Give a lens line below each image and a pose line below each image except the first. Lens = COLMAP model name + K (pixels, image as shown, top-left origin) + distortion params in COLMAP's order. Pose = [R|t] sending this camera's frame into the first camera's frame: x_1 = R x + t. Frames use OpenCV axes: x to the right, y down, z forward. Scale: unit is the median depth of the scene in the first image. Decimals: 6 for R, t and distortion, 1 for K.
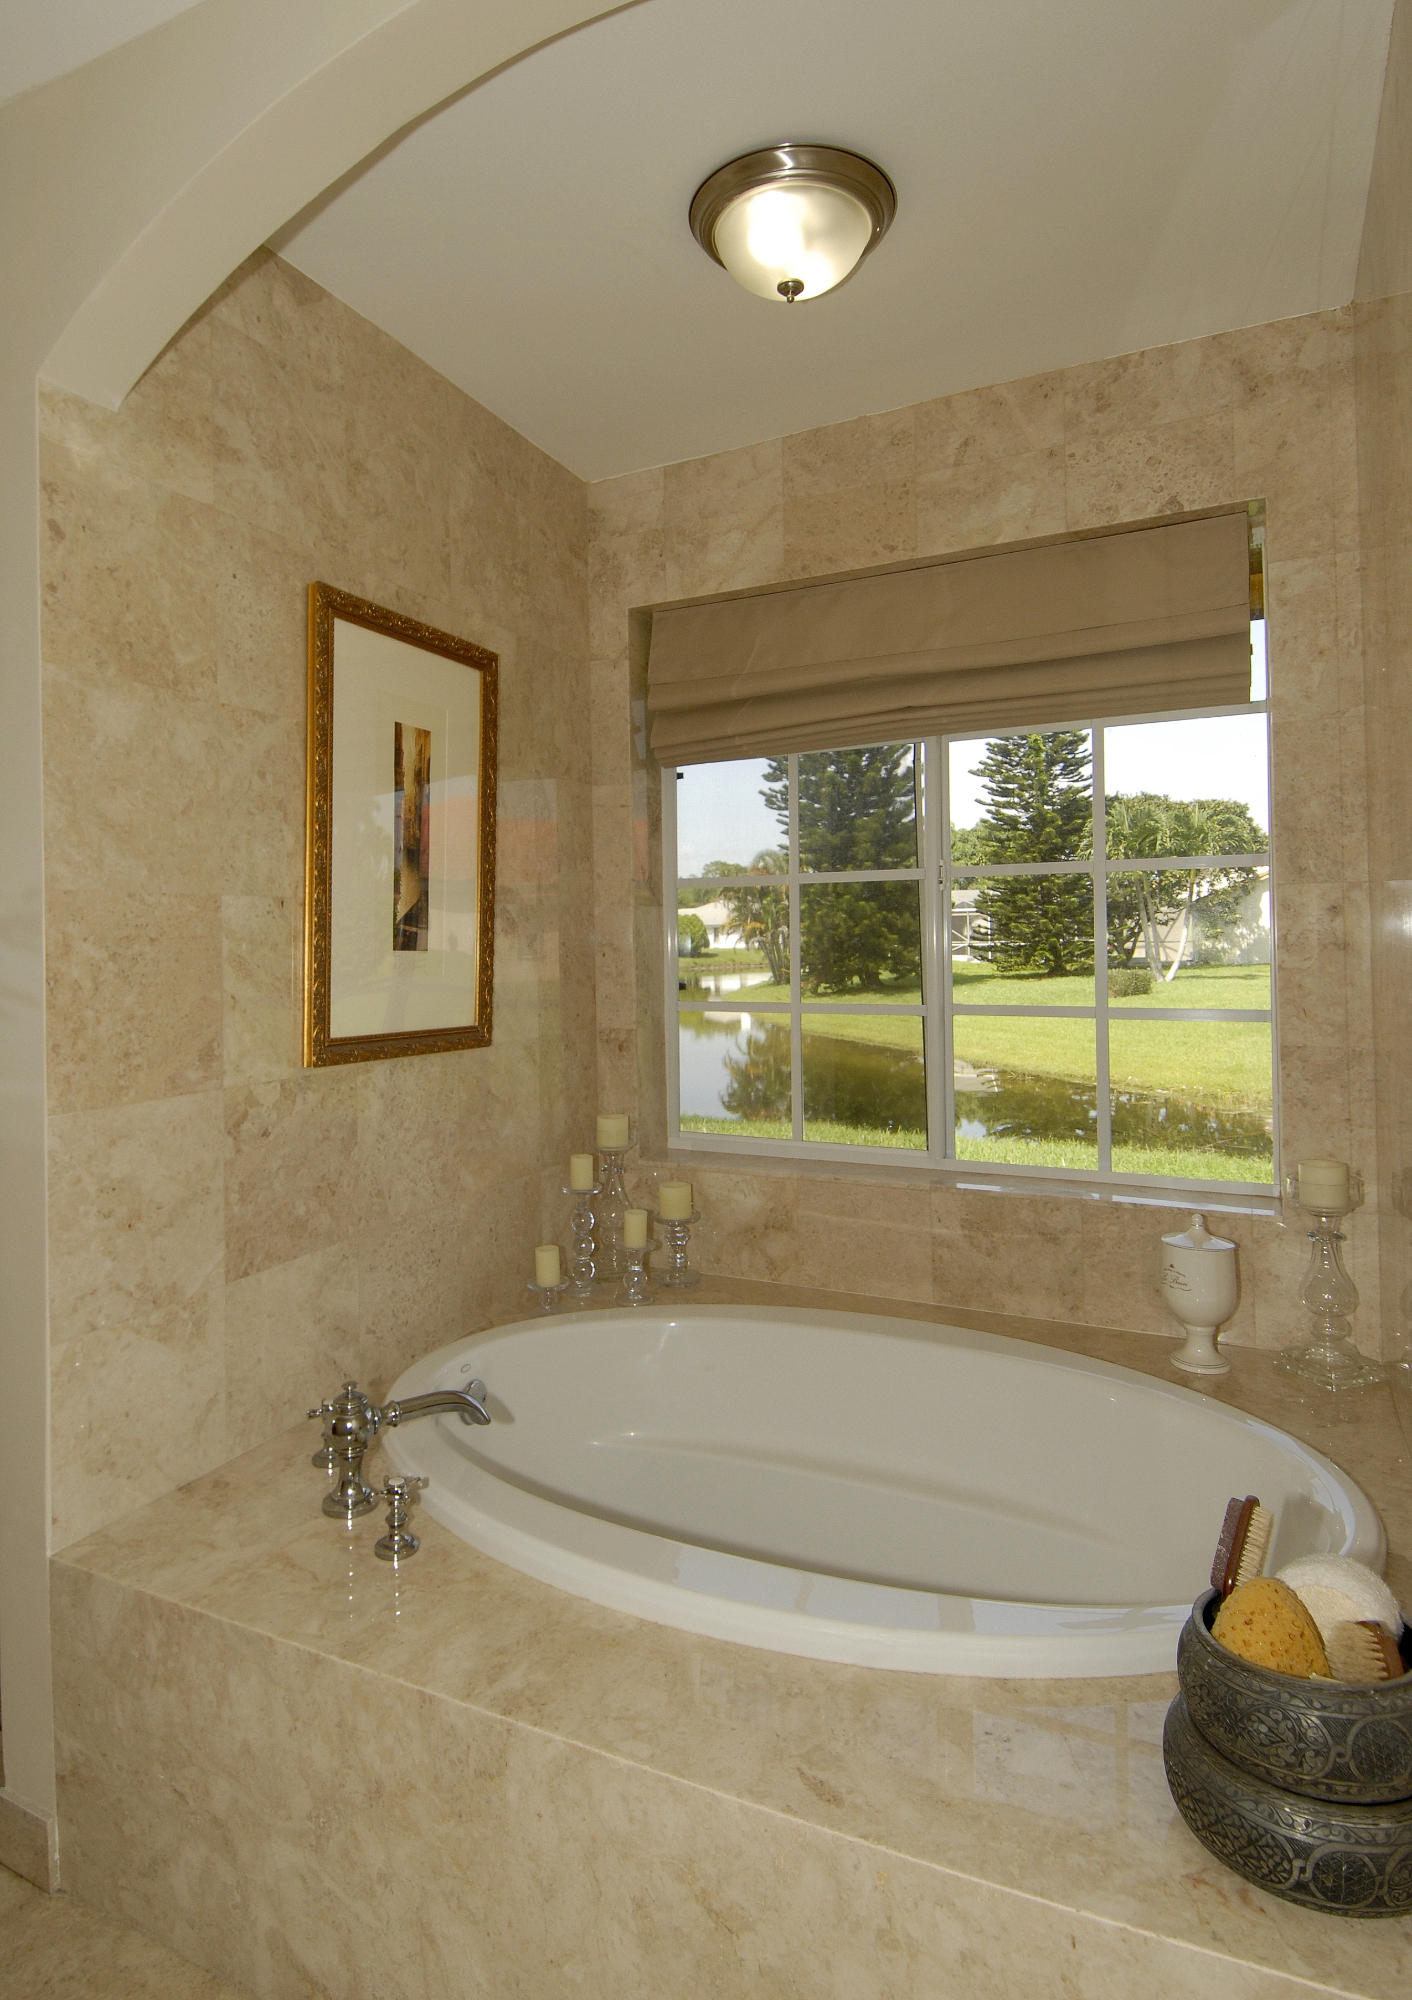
lens RADIAL K [[1127.8, 0, 666.1], [0, 1127.8, 930.6], [0, 0, 1]] dist [0.053812, -0.055562]
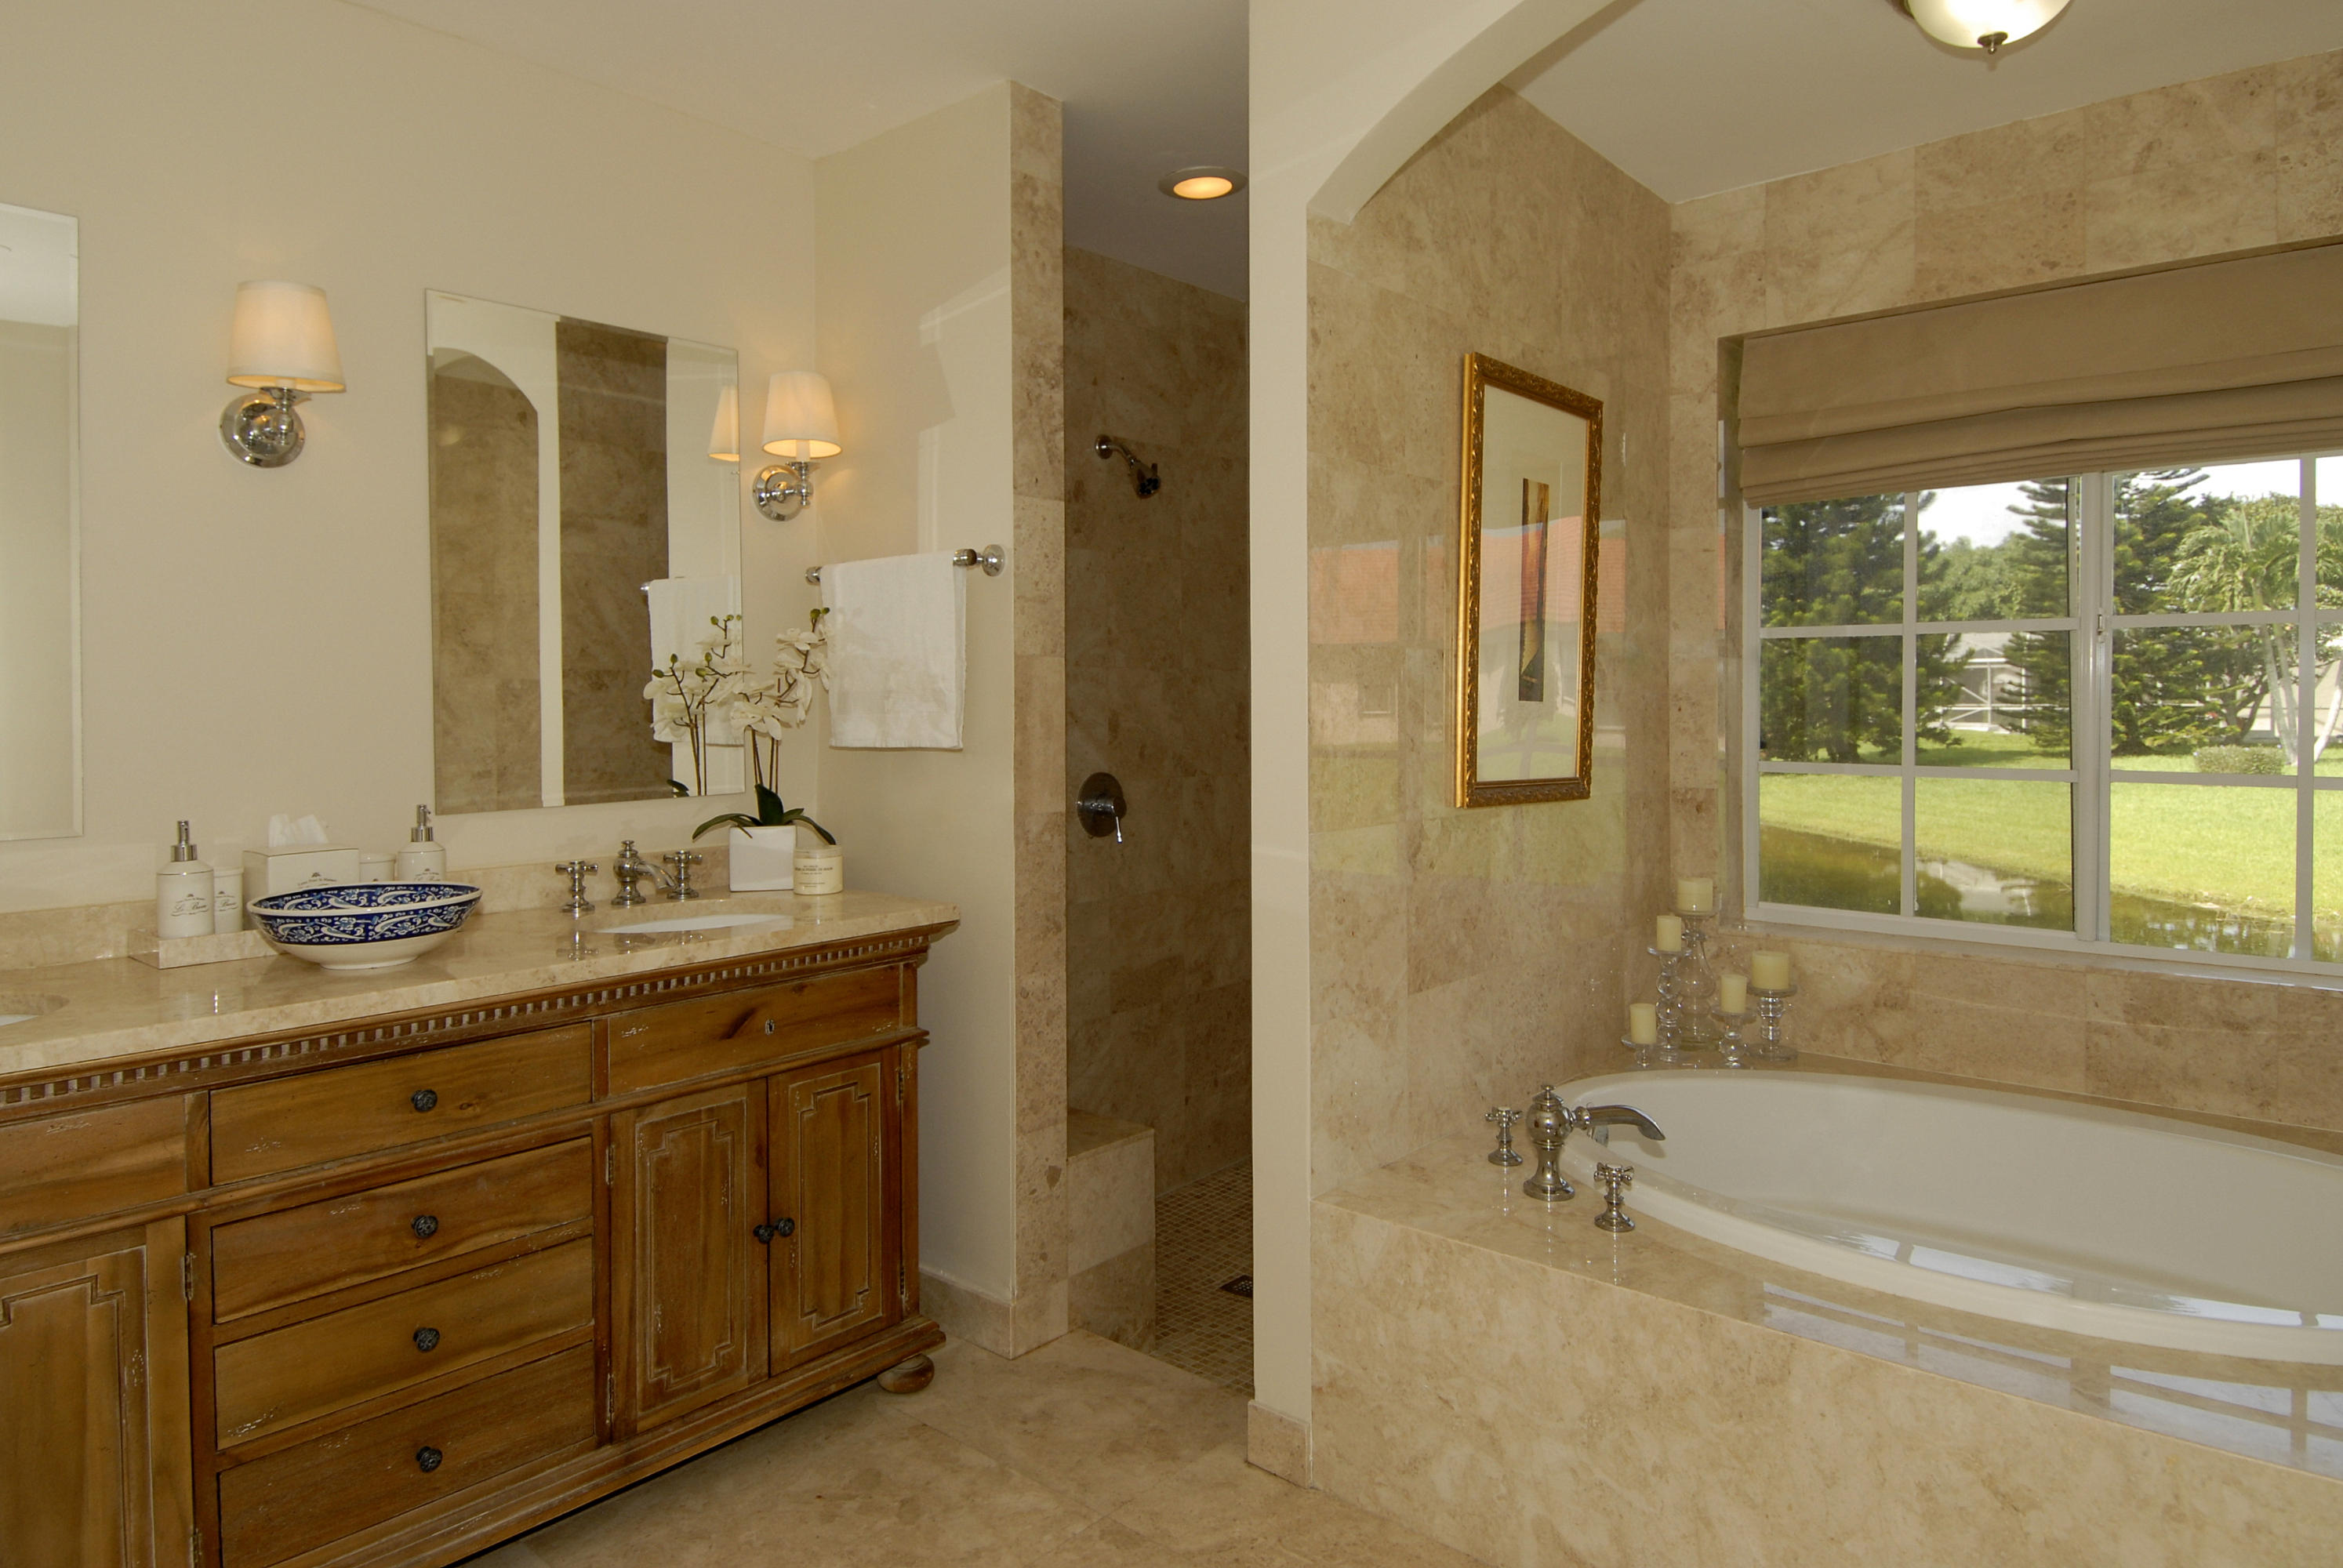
lens RADIAL K [[1437.3, 0, 1170.4], [0, 1437.3, 713.6], [0, 0, 1]] dist [0.056043, -0.059677]
pose [[0.970331, 0.015685, -0.241271, -0.233039], [-0.010537, 0.999689, 0.022611, 0.003203], [0.241550, -0.019398, 0.970194, -0.358306]]
